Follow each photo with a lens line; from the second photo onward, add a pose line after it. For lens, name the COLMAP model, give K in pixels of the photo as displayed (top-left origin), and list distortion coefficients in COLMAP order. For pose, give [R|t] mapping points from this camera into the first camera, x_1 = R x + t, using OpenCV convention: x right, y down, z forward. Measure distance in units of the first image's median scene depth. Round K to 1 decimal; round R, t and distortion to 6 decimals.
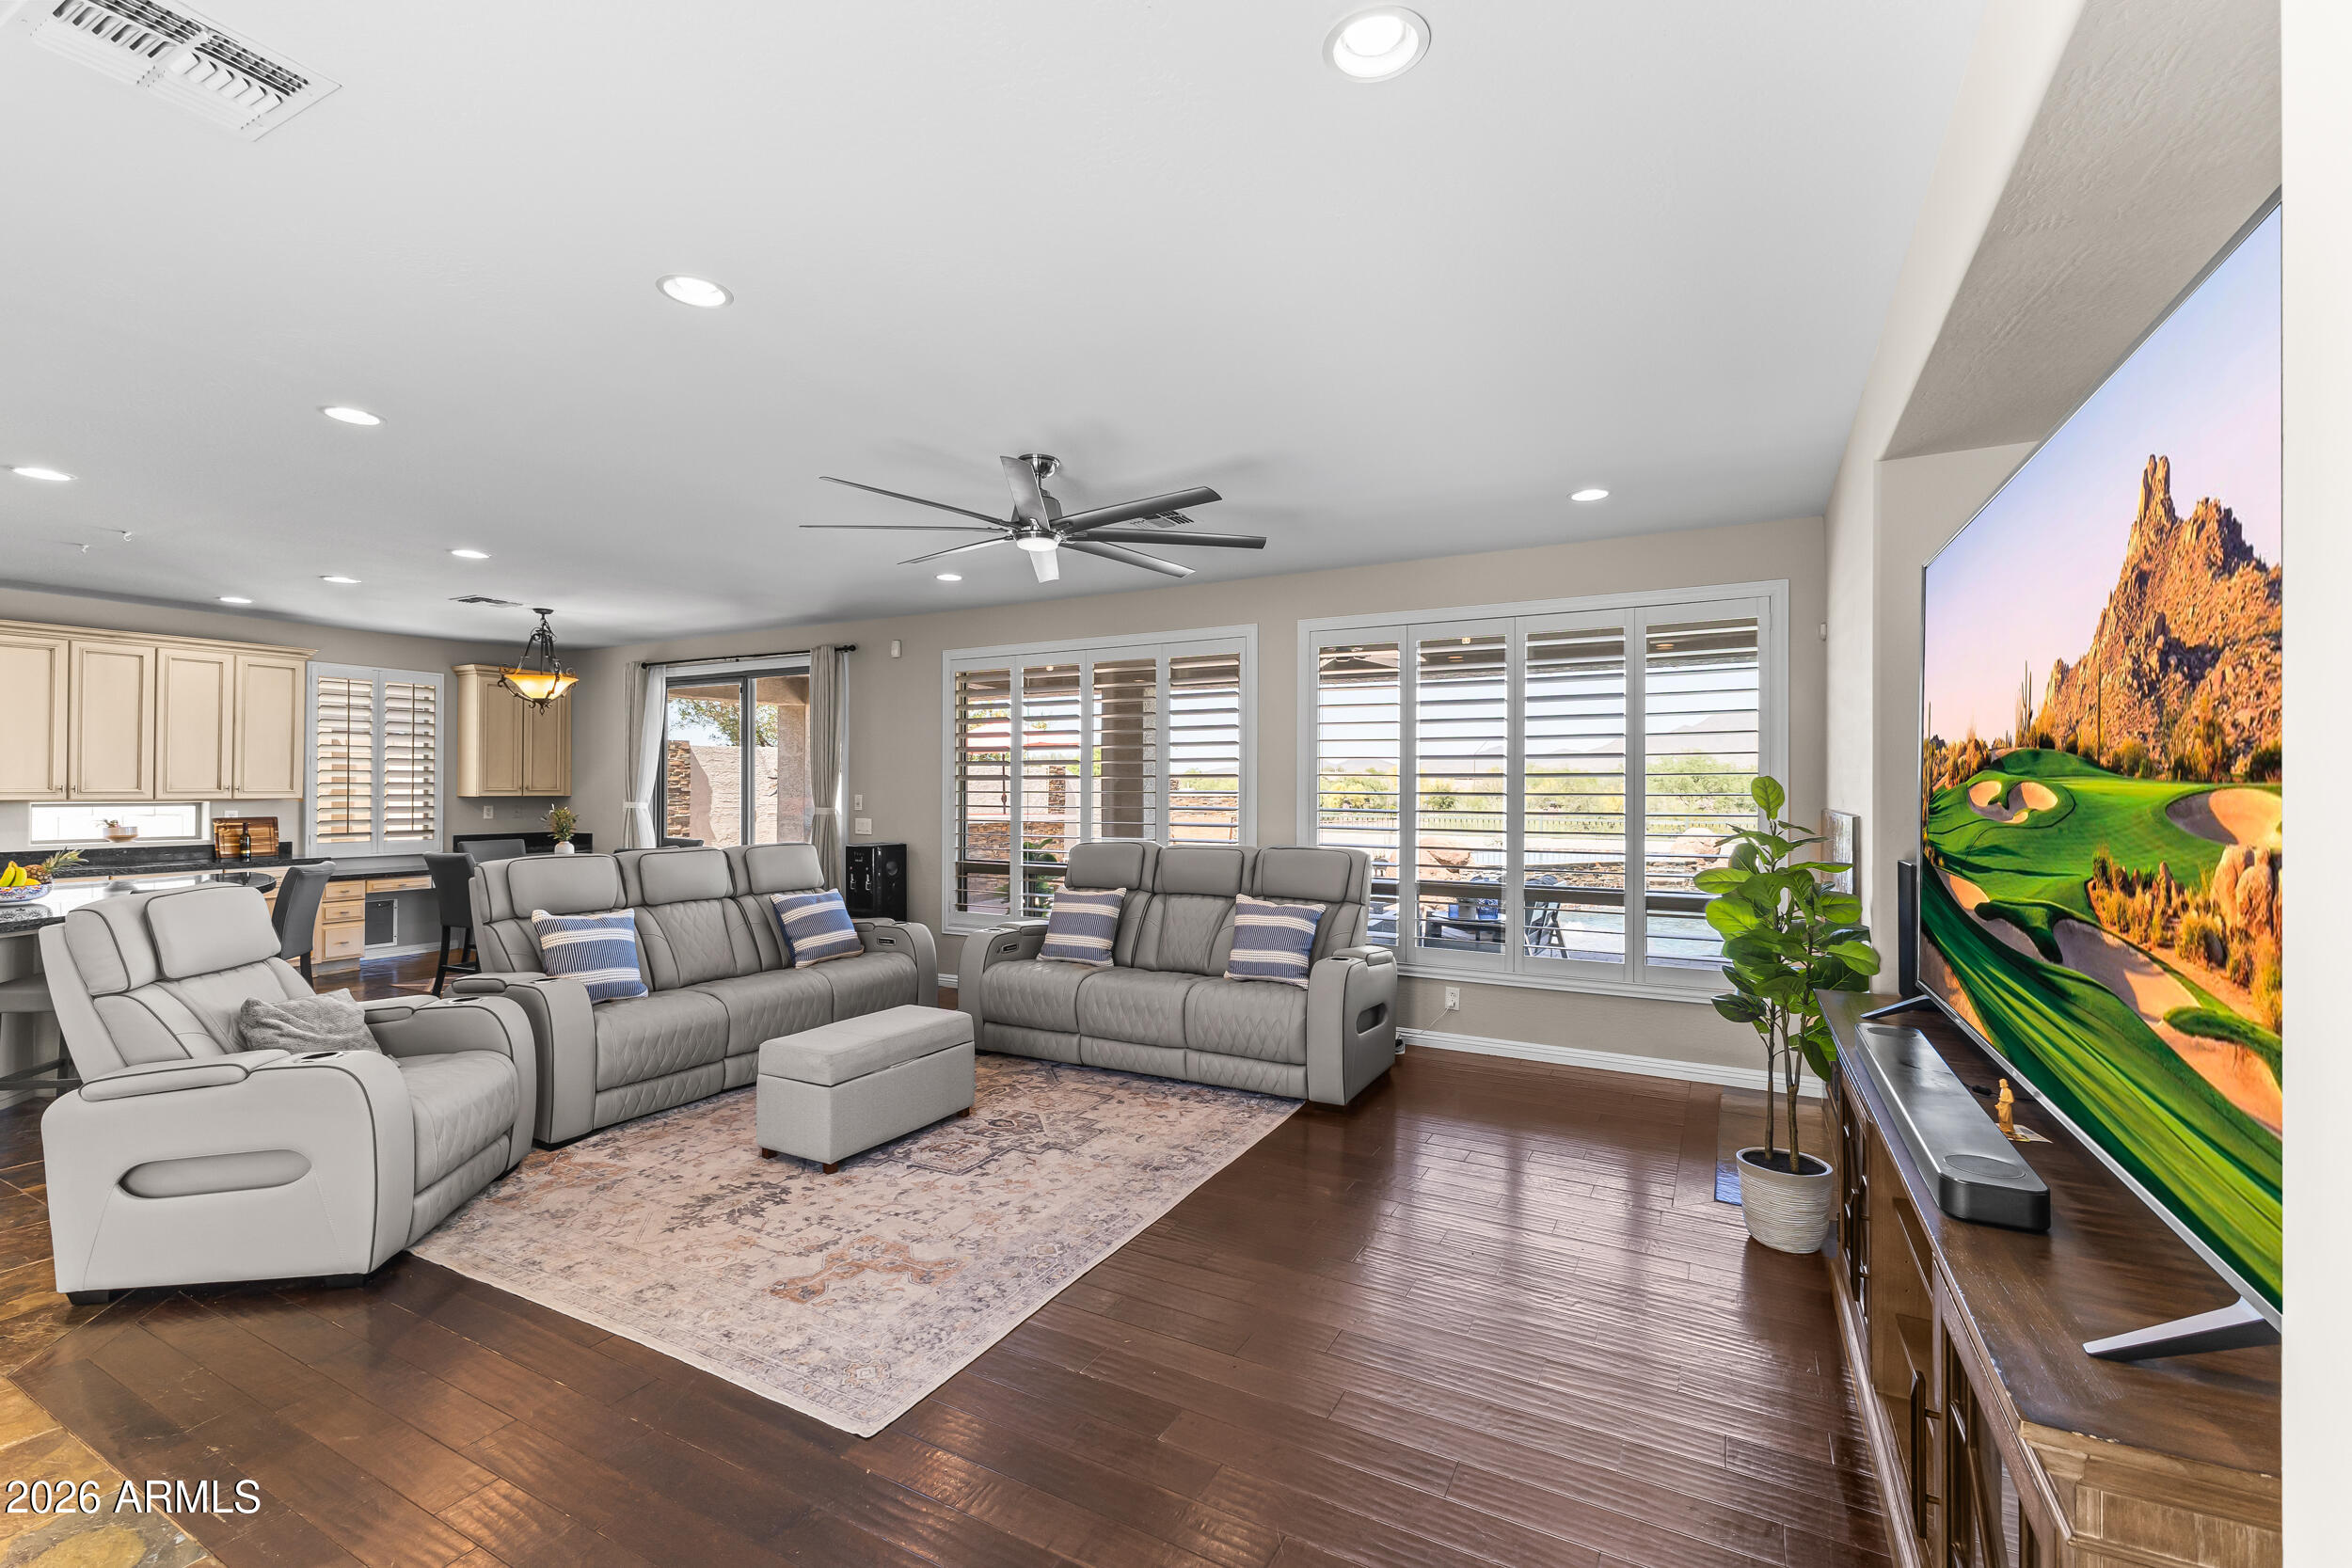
lens RADIAL K [[1018.2, 0, 1158.7], [0, 1018.2, 772.9], [0, 0, 1]] dist [0.020815, -0.006093]
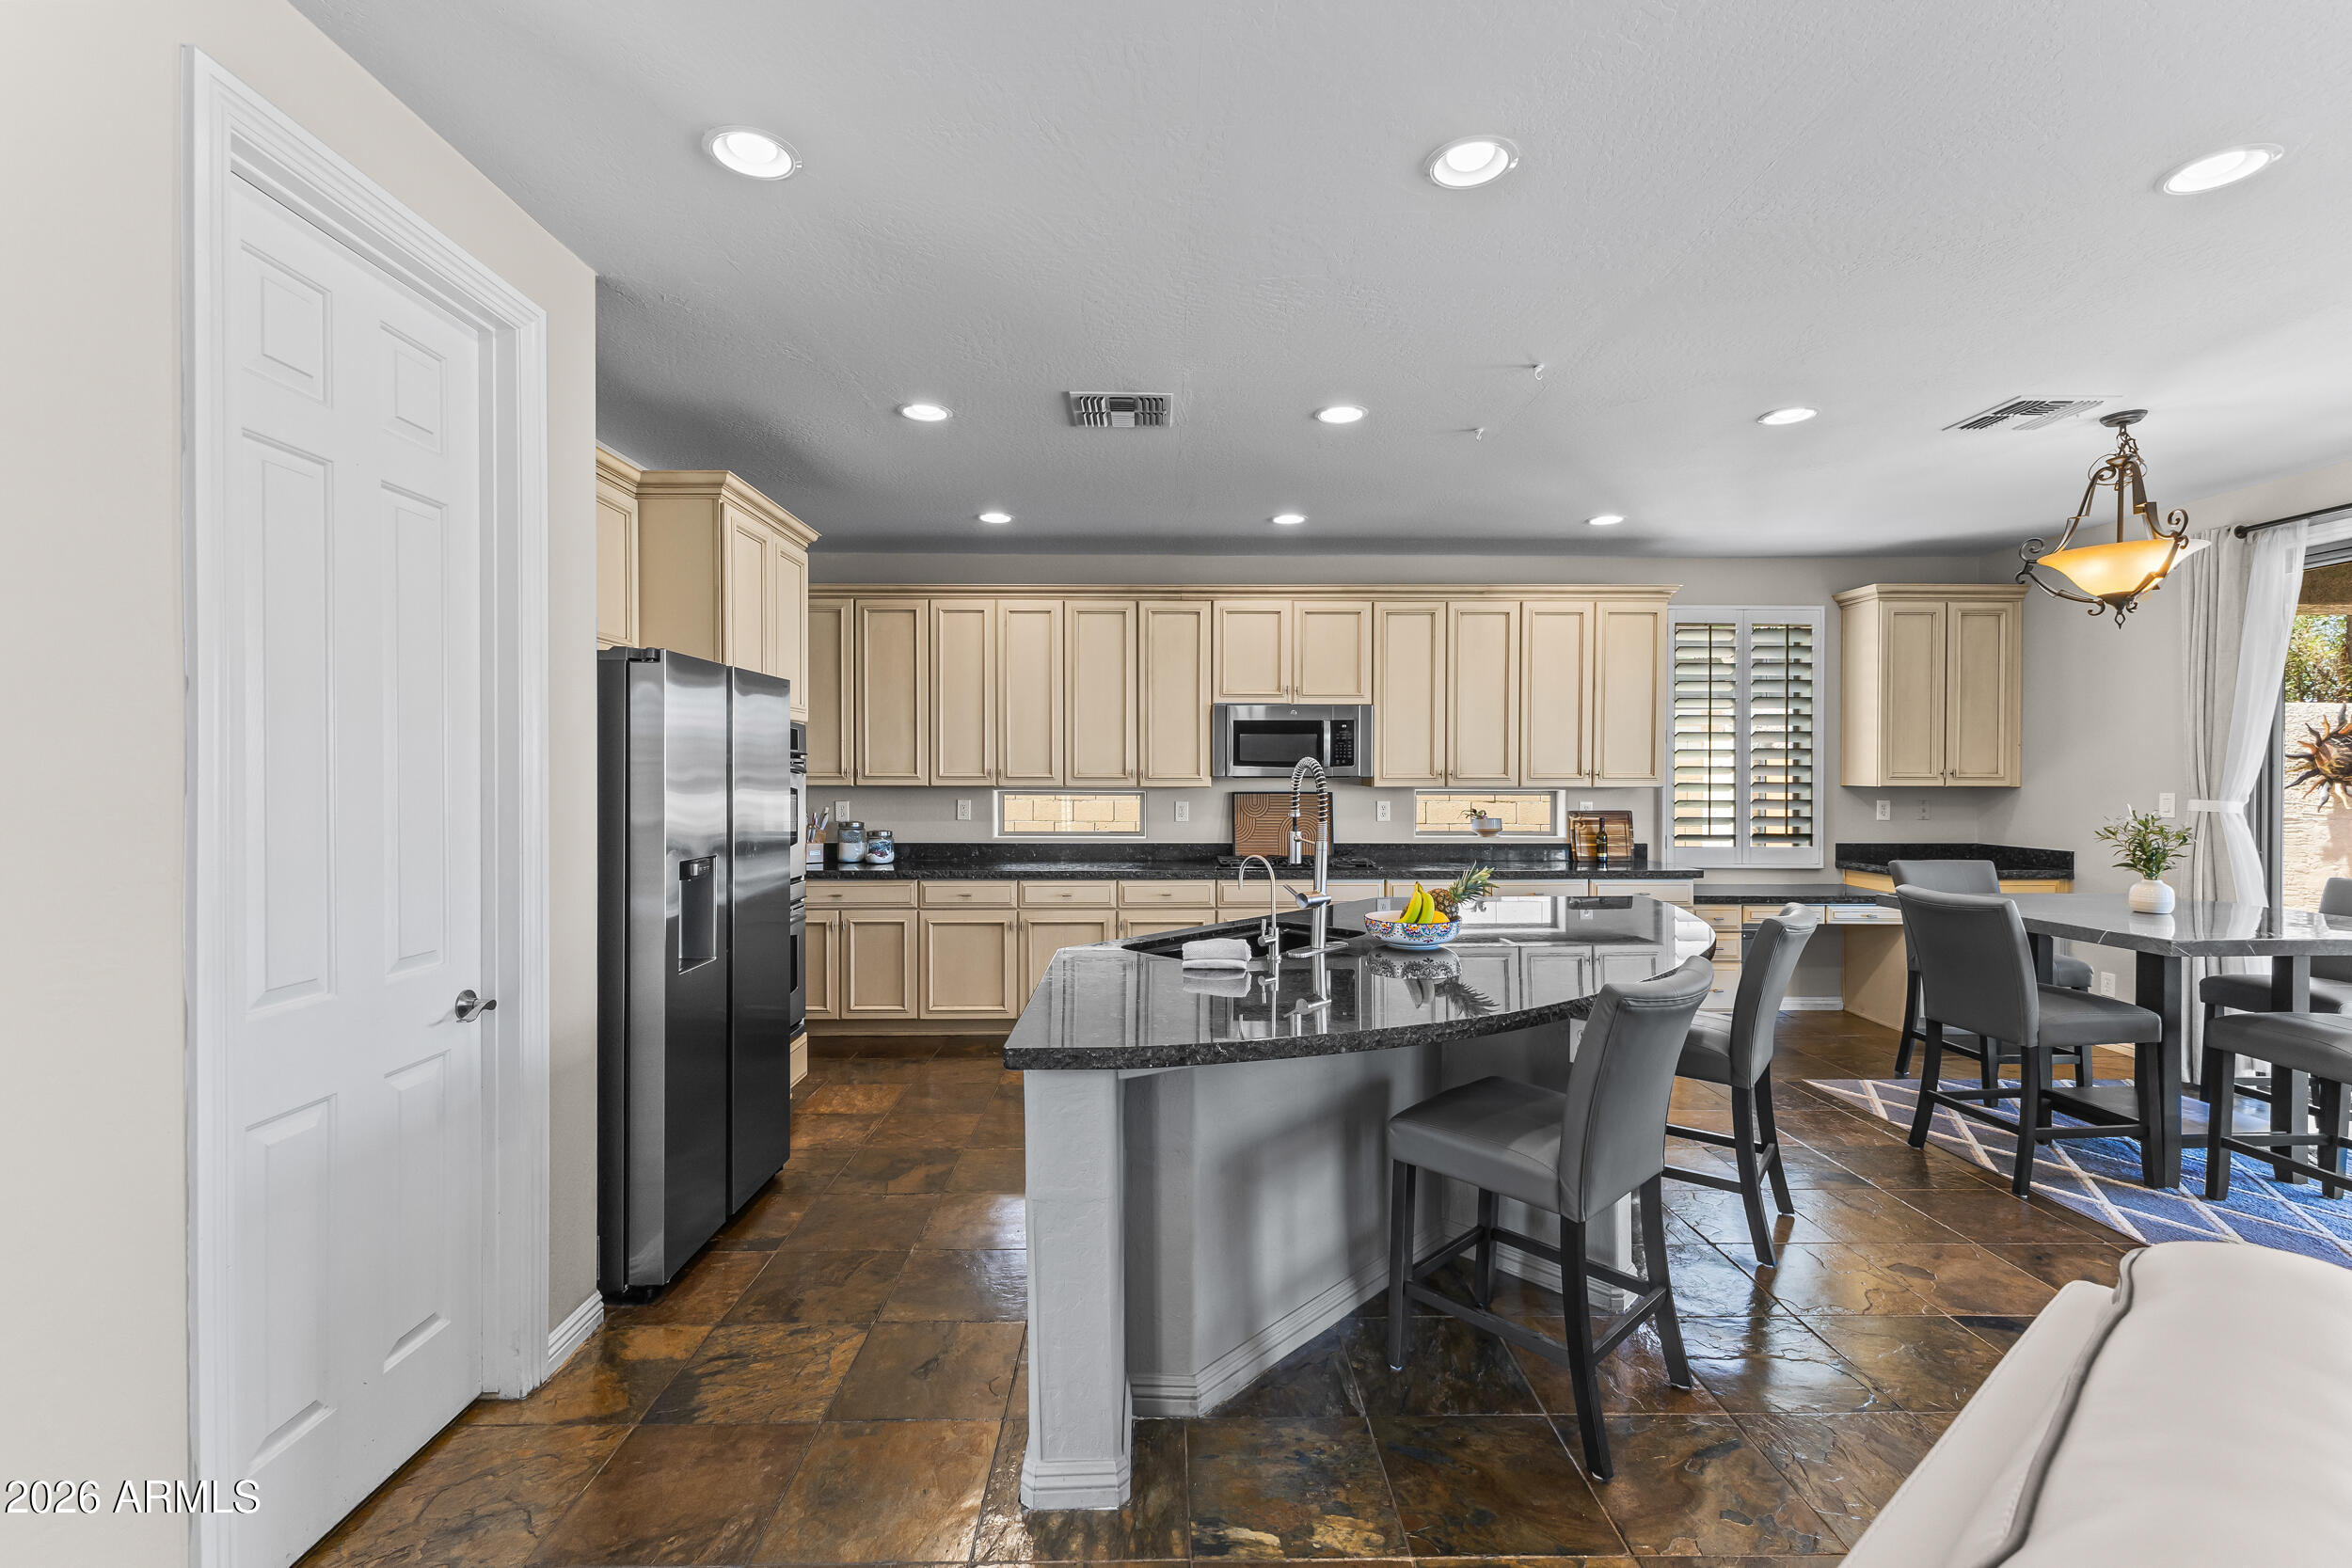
lens RADIAL K [[1018.2, 0, 1192.0], [0, 1018.2, 785.8], [0, 0, 1]] dist [0.020815, -0.006093]
pose [[0.520070, 0.007206, -0.854093, -0.396227], [0.015256, 0.999727, 0.017725, 0.005403], [0.853988, -0.022248, 0.519817, 0.339466]]
